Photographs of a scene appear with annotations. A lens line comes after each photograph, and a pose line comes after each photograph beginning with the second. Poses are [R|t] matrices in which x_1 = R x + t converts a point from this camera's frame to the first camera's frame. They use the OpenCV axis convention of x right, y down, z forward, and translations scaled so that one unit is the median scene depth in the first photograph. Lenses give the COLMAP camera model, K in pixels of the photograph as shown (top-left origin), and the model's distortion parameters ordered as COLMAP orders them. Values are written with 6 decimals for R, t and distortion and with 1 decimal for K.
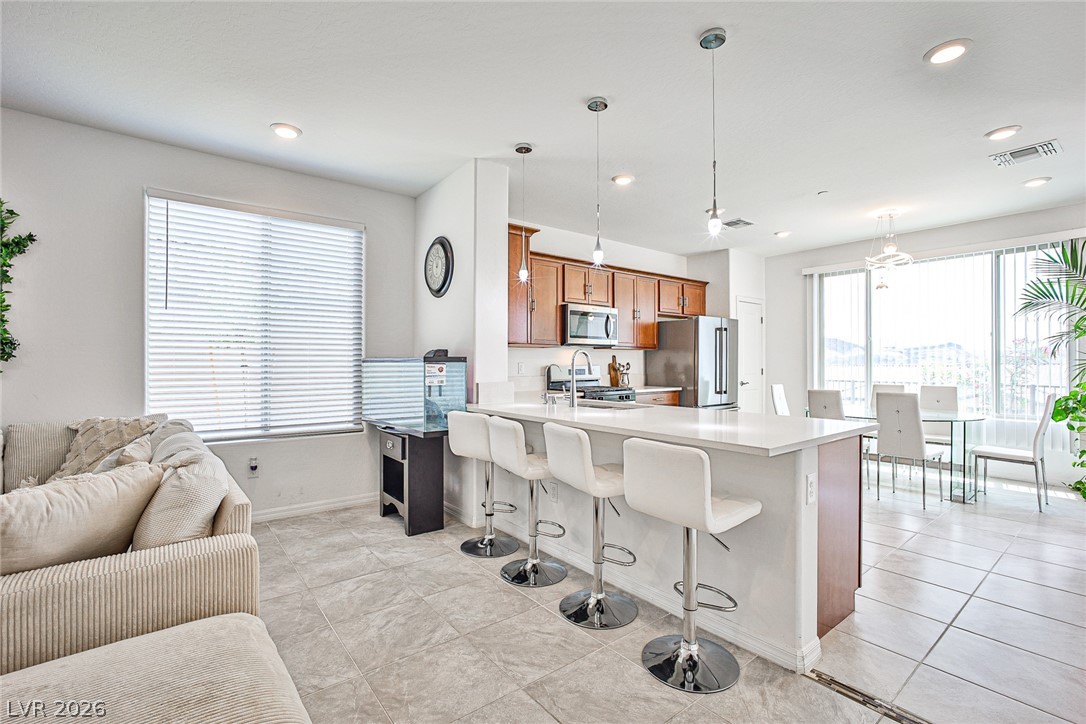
lens RADIAL K [[488.8, 0, 536.7], [0, 488.8, 365.8], [0, 0, 1]] dist [-0.034732, 0.013688]
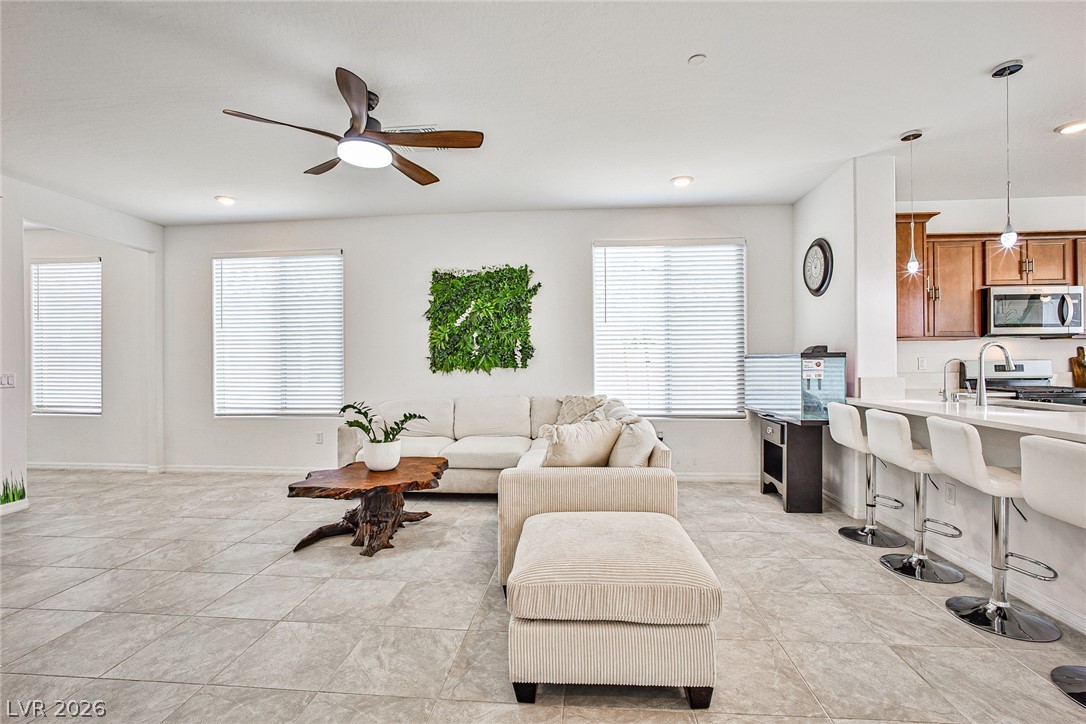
lens RADIAL K [[488.8, 0, 540.2], [0, 488.8, 357.9], [0, 0, 1]] dist [-0.034732, 0.013688]
pose [[0.737543, -0.008947, -0.675241, 0.058831], [0.002083, 0.999938, -0.010973, 0.003309], [0.675297, 0.006686, 0.737515, -0.168592]]
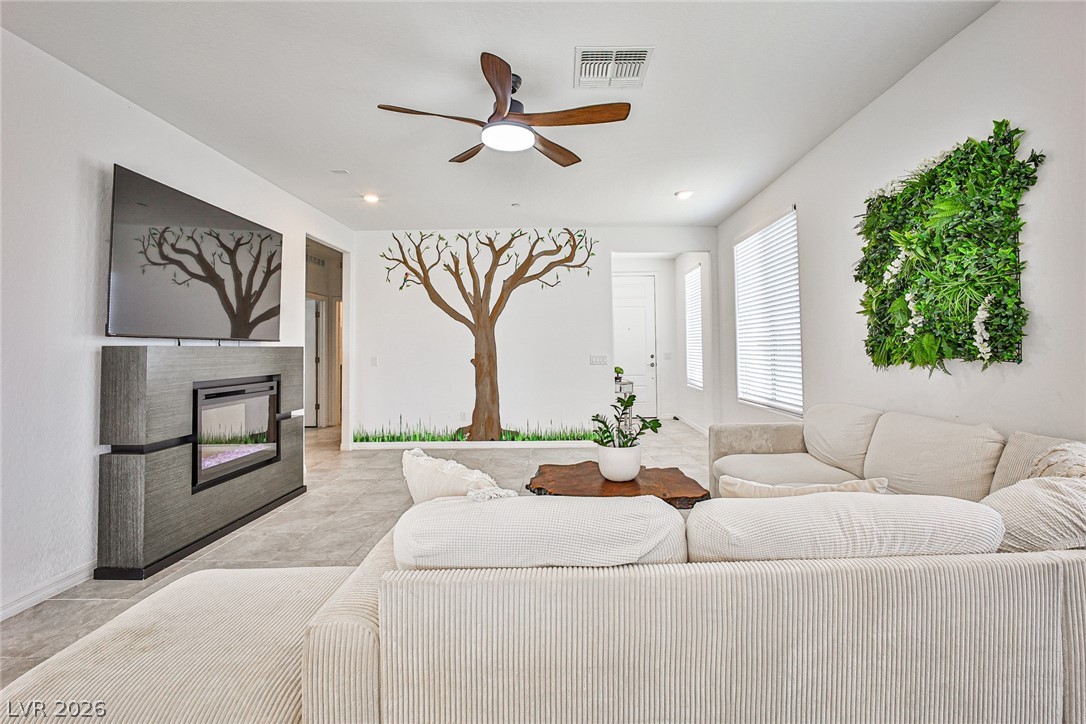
lens RADIAL K [[488.8, 0, 565.1], [0, 488.8, 334.0], [0, 0, 1]] dist [-0.034732, 0.013688]
pose [[-0.609332, -0.017416, -0.792724, -0.108126], [0.006989, 0.999602, -0.027333, -0.004462], [0.792884, -0.022195, -0.608968, 0.613049]]
